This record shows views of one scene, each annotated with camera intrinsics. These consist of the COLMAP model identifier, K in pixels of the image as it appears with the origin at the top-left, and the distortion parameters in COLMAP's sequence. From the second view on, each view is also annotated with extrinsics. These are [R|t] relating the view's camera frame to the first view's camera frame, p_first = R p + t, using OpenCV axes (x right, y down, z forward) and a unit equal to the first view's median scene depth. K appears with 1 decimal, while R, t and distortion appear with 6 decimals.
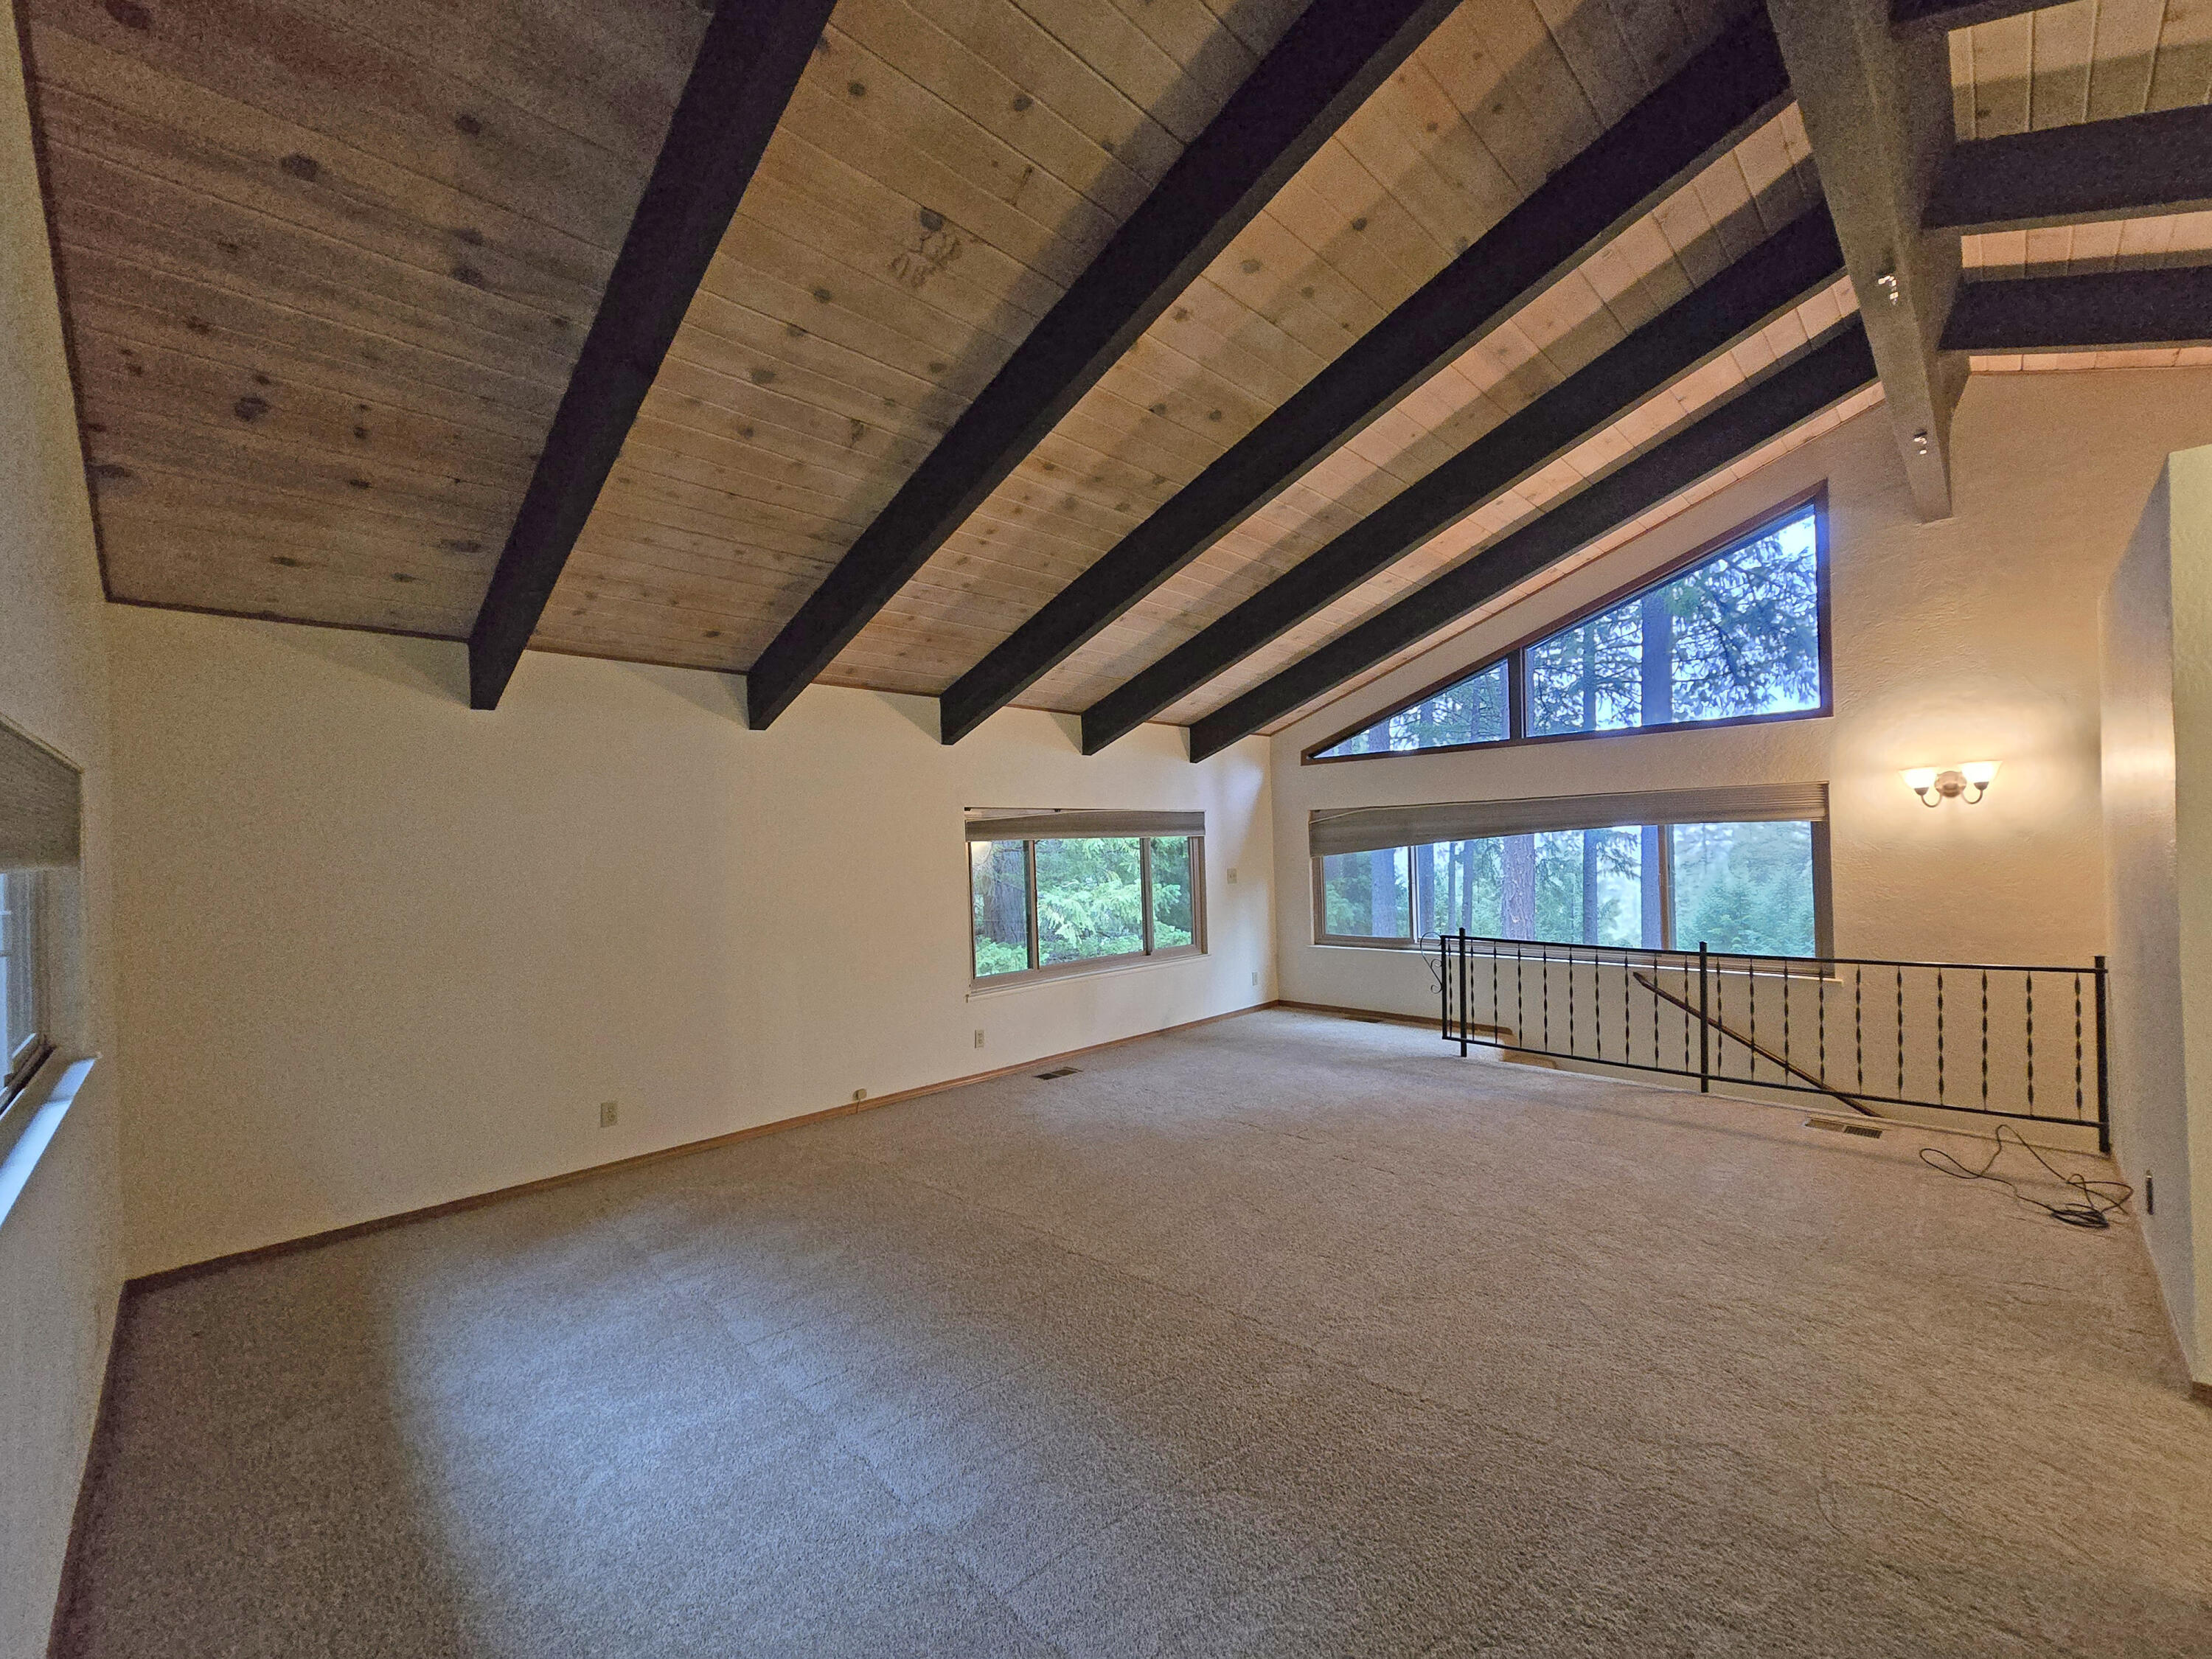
lens RADIAL K [[910.0, 0, 1118.5], [0, 910.0, 831.3], [0, 0, 1]] dist [-0.002815, 0.000008]
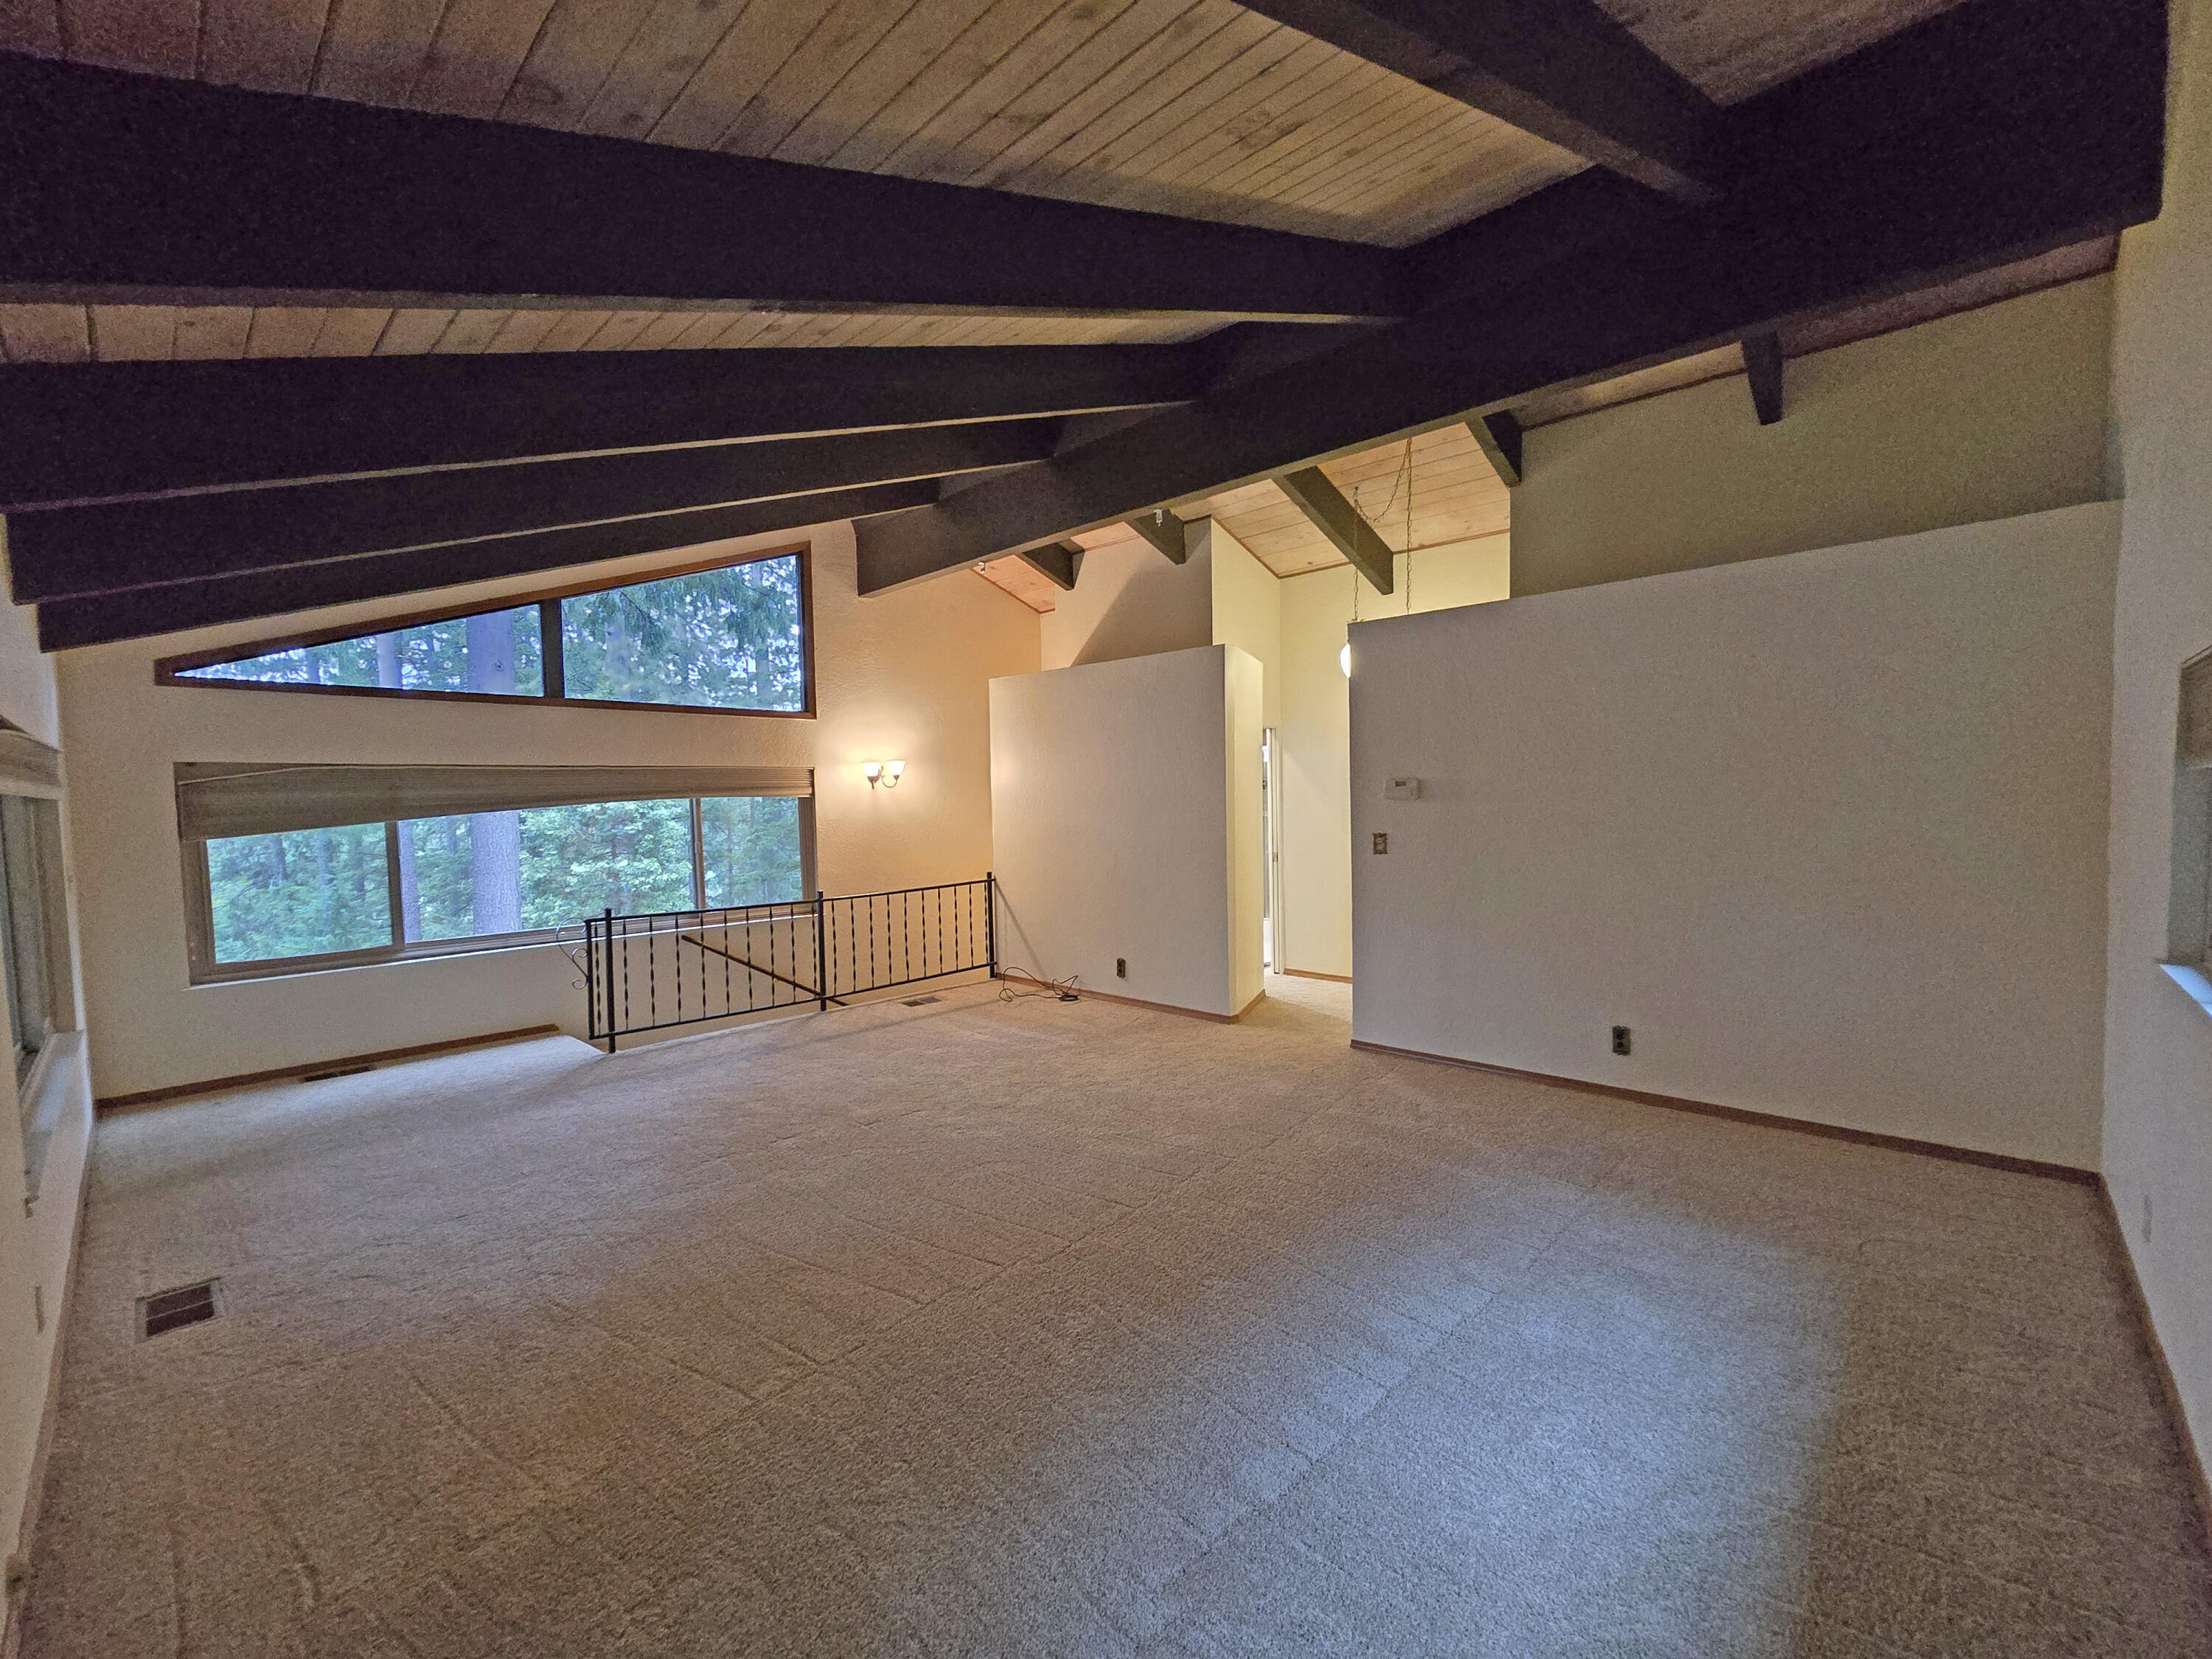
lens RADIAL K [[910.0, 0, 1118.9], [0, 910.0, 845.1], [0, 0, 1]] dist [-0.002815, 0.000008]
pose [[-0.017690, -0.034837, 0.999236, -0.572887], [-0.003720, 0.999388, 0.034776, 0.011078], [-0.999837, -0.003102, -0.017809, 0.563956]]
